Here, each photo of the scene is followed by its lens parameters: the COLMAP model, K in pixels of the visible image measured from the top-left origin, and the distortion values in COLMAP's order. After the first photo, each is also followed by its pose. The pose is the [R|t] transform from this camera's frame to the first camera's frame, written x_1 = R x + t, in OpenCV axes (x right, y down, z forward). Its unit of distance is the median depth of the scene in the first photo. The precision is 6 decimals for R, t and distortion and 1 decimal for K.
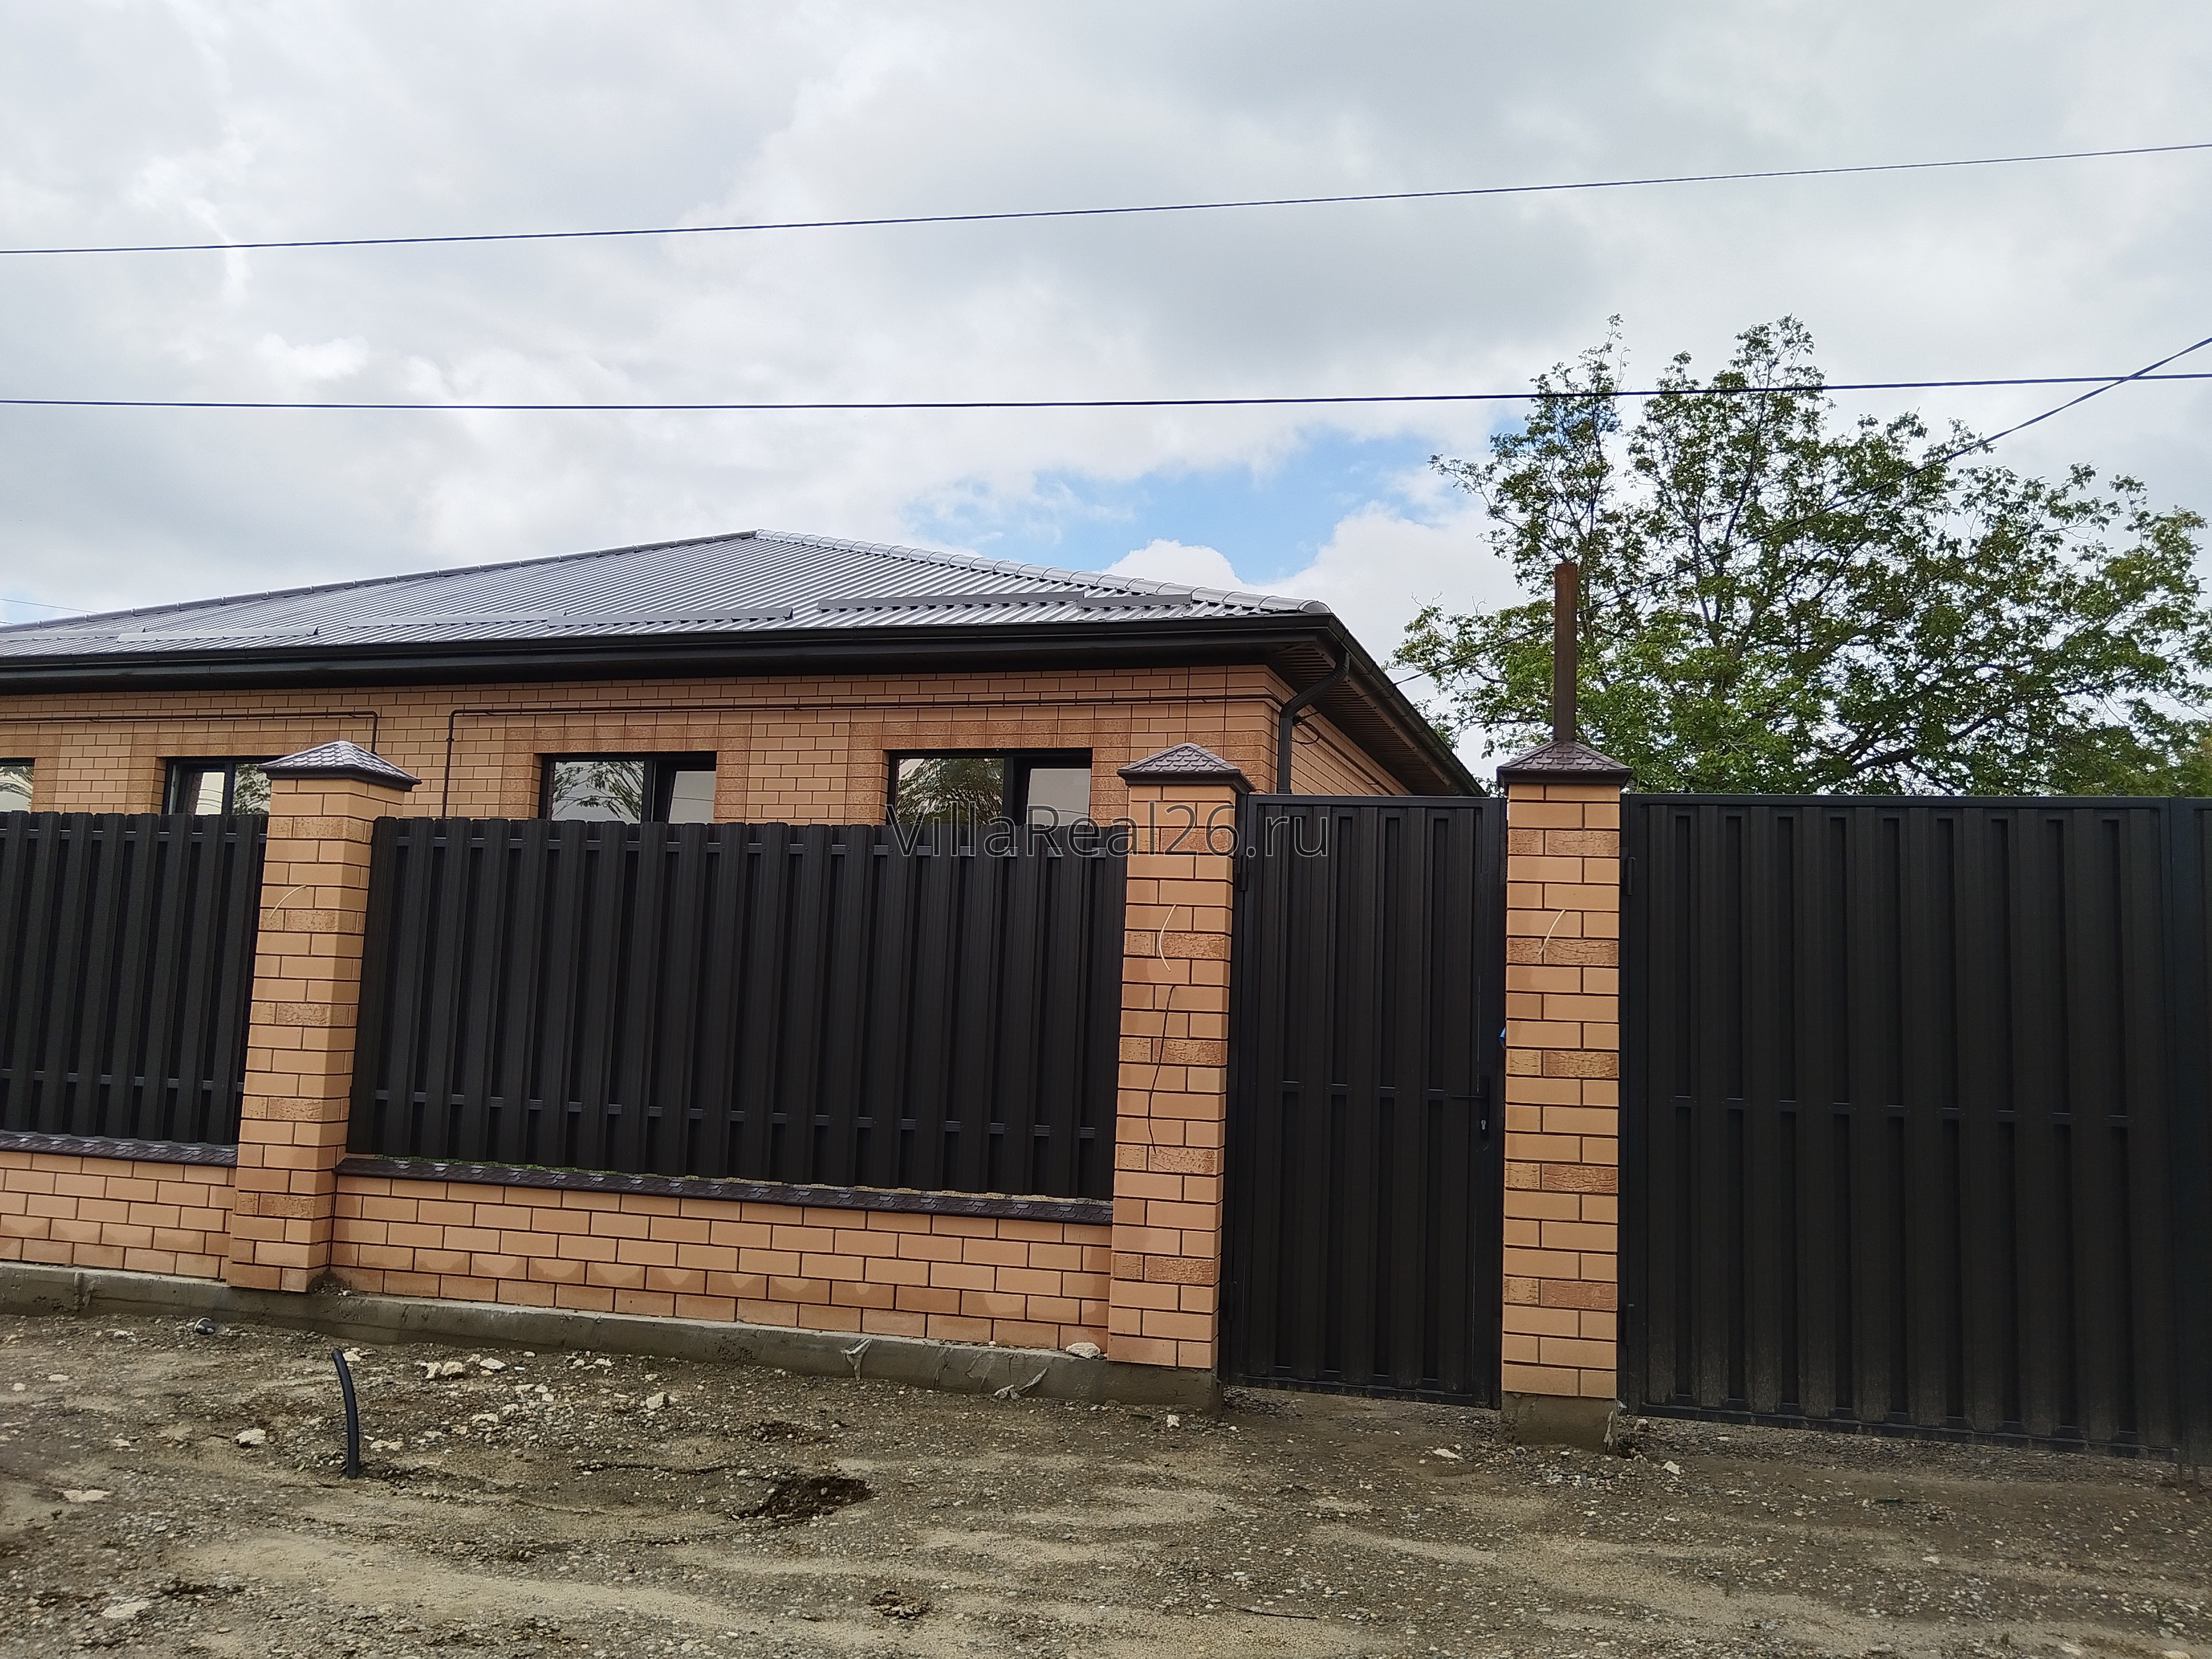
lens RADIAL K [[1732.8, 0, 1103.7], [0, 1732.8, 822.2], [0, 0, 1]] dist [-0.006577, -0.000916]
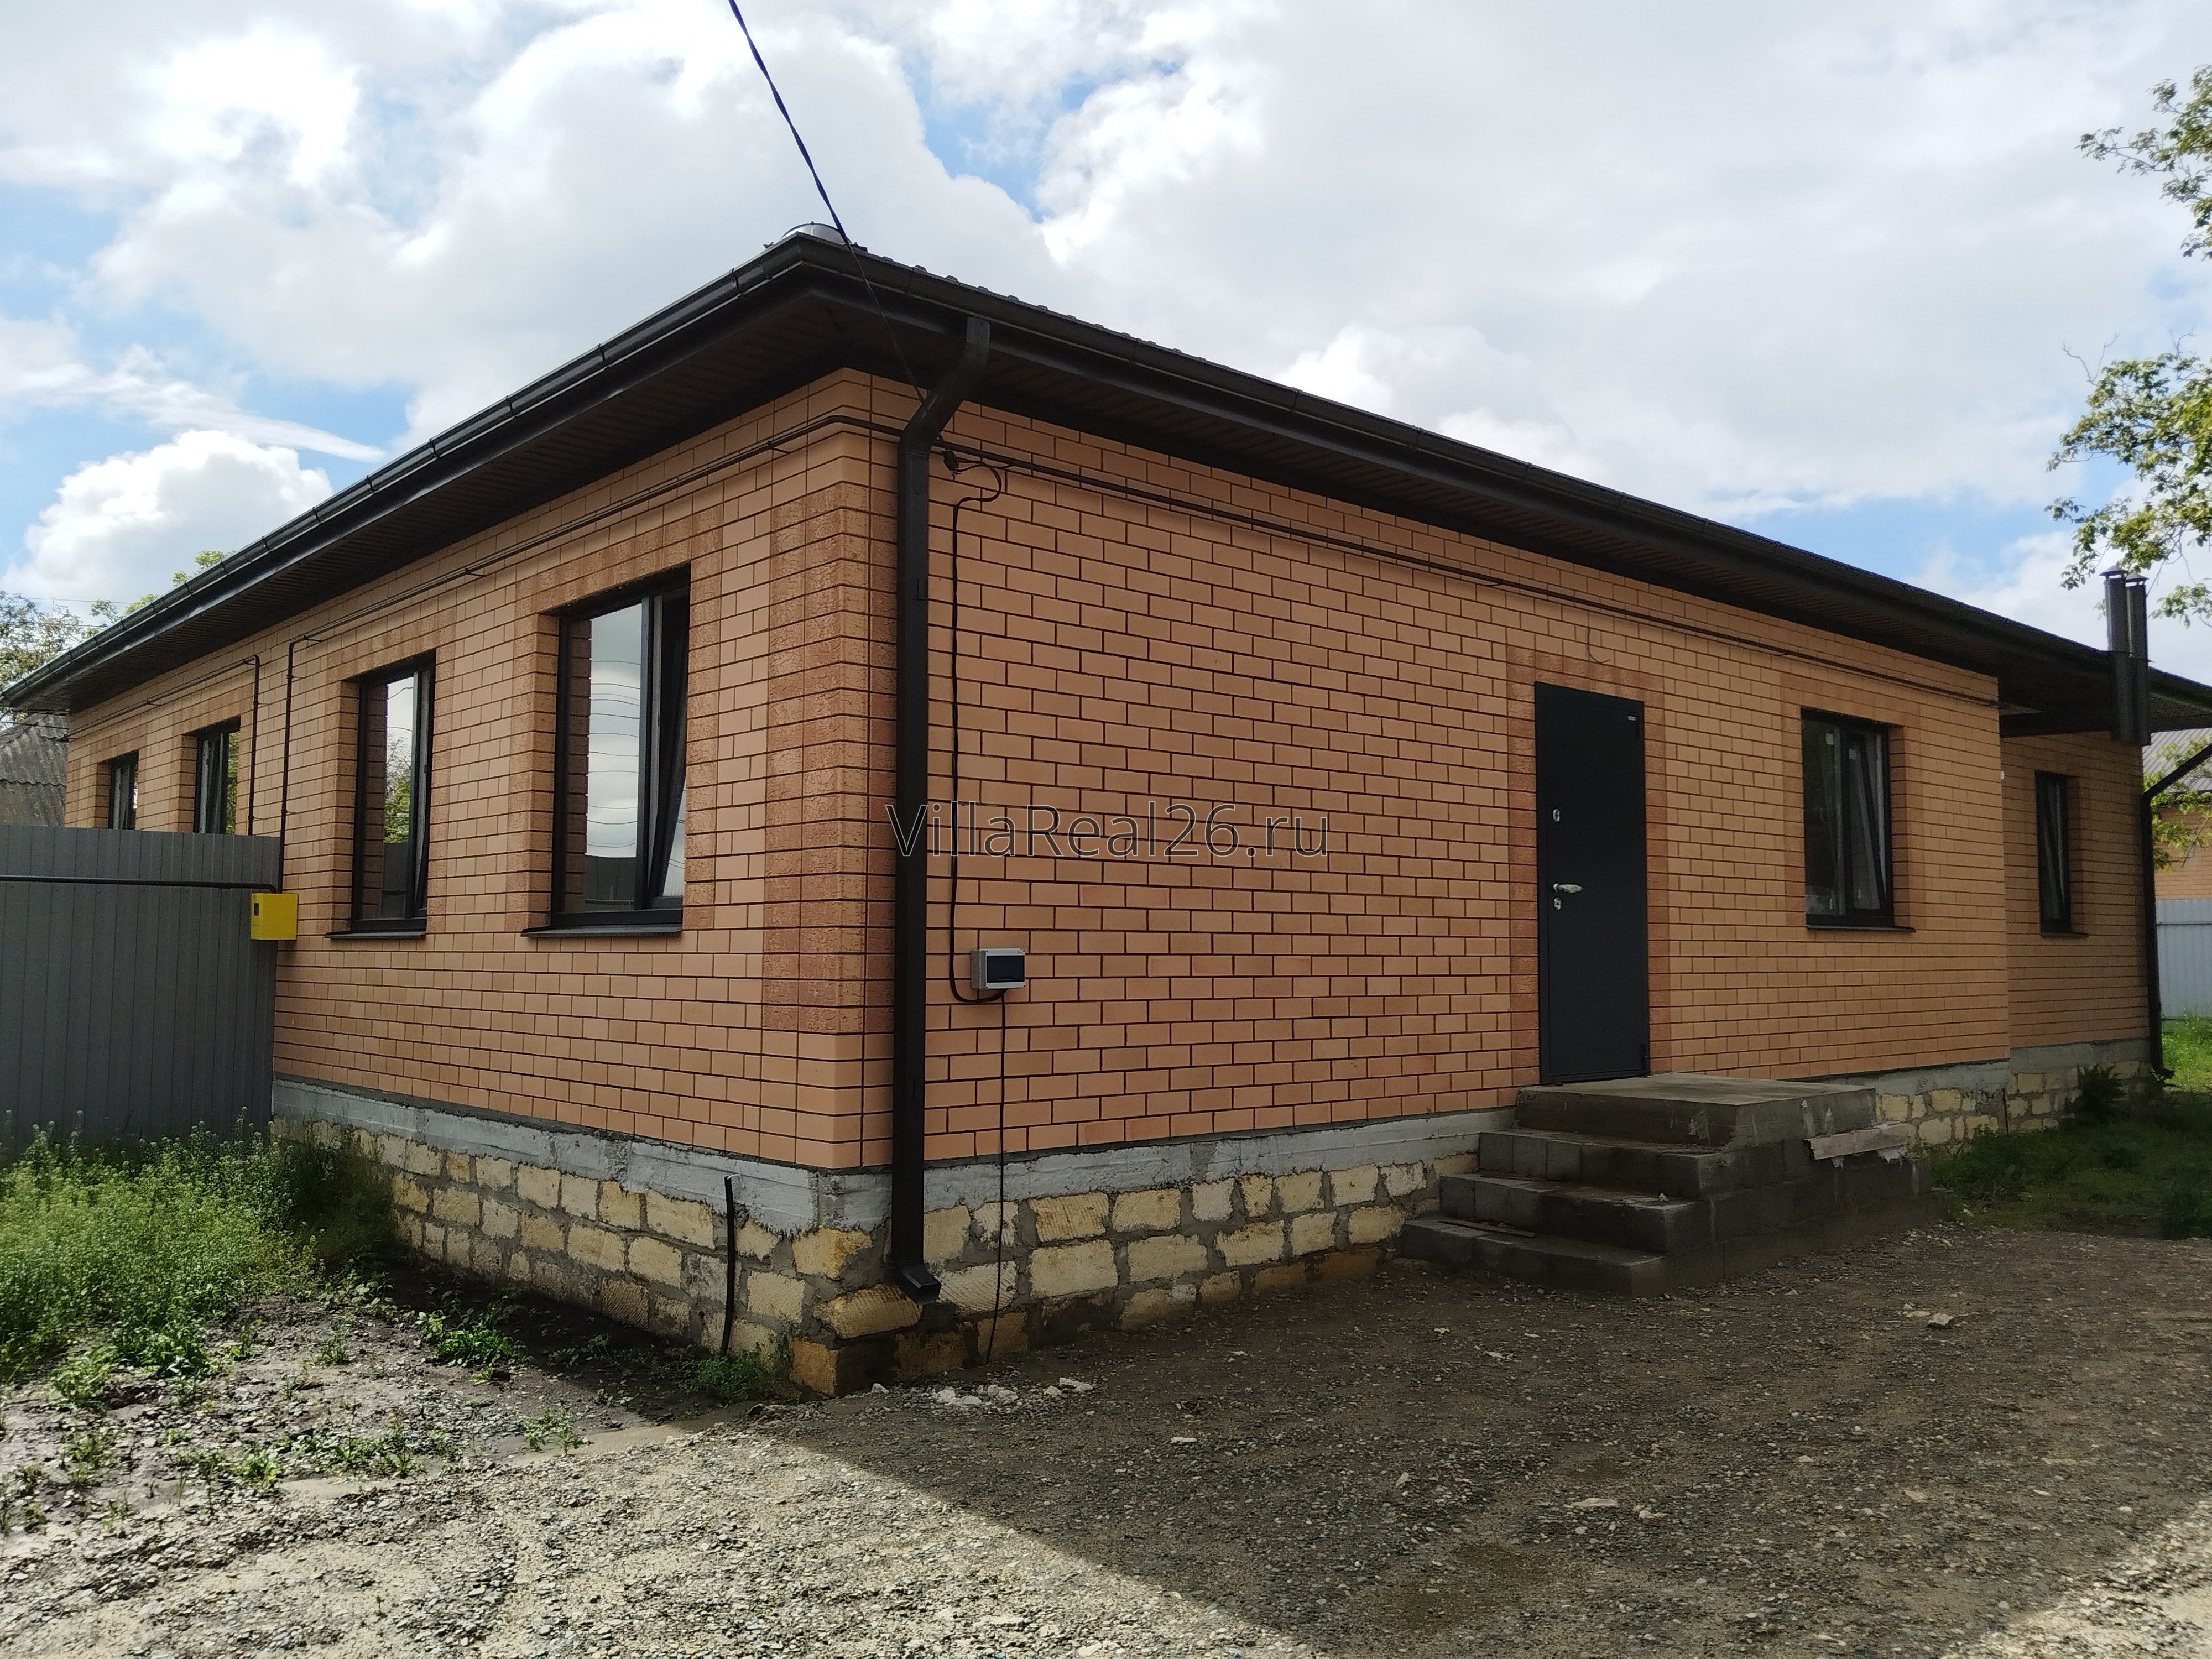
lens RADIAL K [[1729.2, 0, 1106.0], [0, 1729.2, 829.5], [0, 0, 1]] dist [-0.011417, 0.003152]
pose [[0.865397, -0.069694, -0.496217, 0.681907], [0.081364, 0.996683, 0.001913, 0.104047], [0.494437, -0.042030, 0.868197, 0.833547]]
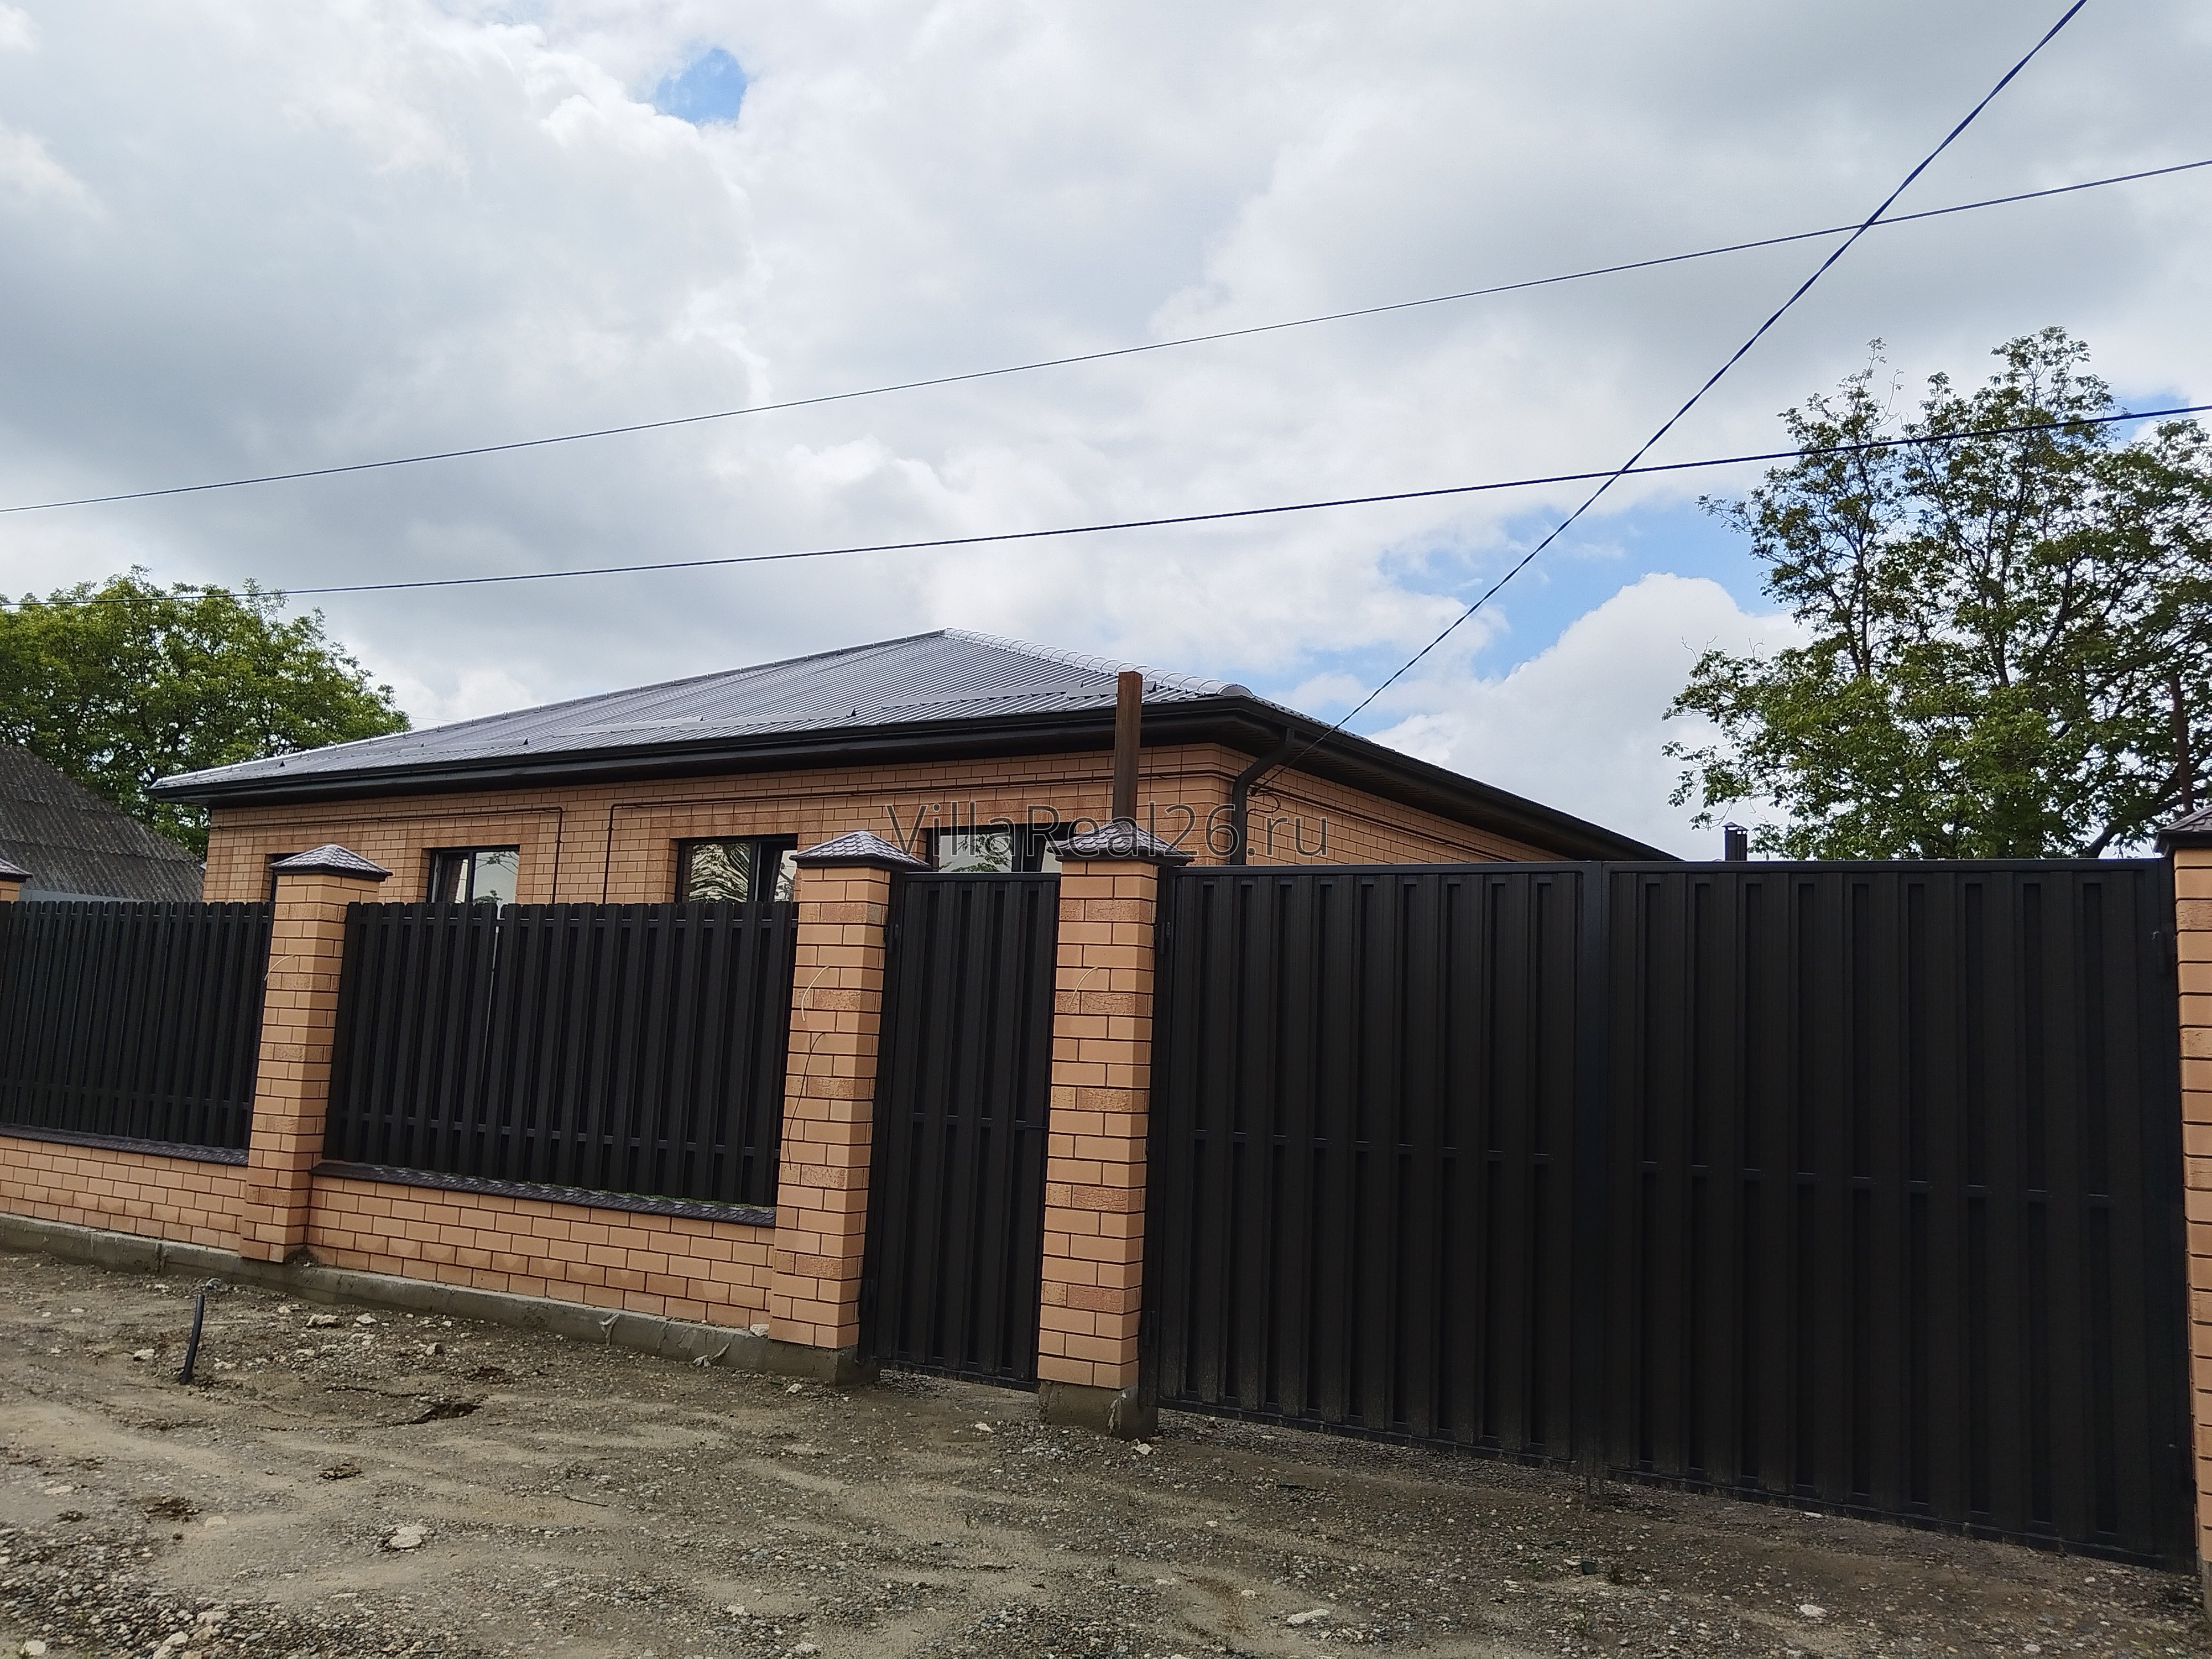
lens RADIAL K [[1732.8, 0, 1103.7], [0, 1732.8, 822.2], [0, 0, 1]] dist [-0.006577, -0.000916]
pose [[0.961382, -0.029663, -0.273616, 0.502021], [0.020992, 0.999182, -0.034567, -0.006556], [0.274417, 0.027489, 0.961218, -0.108445]]
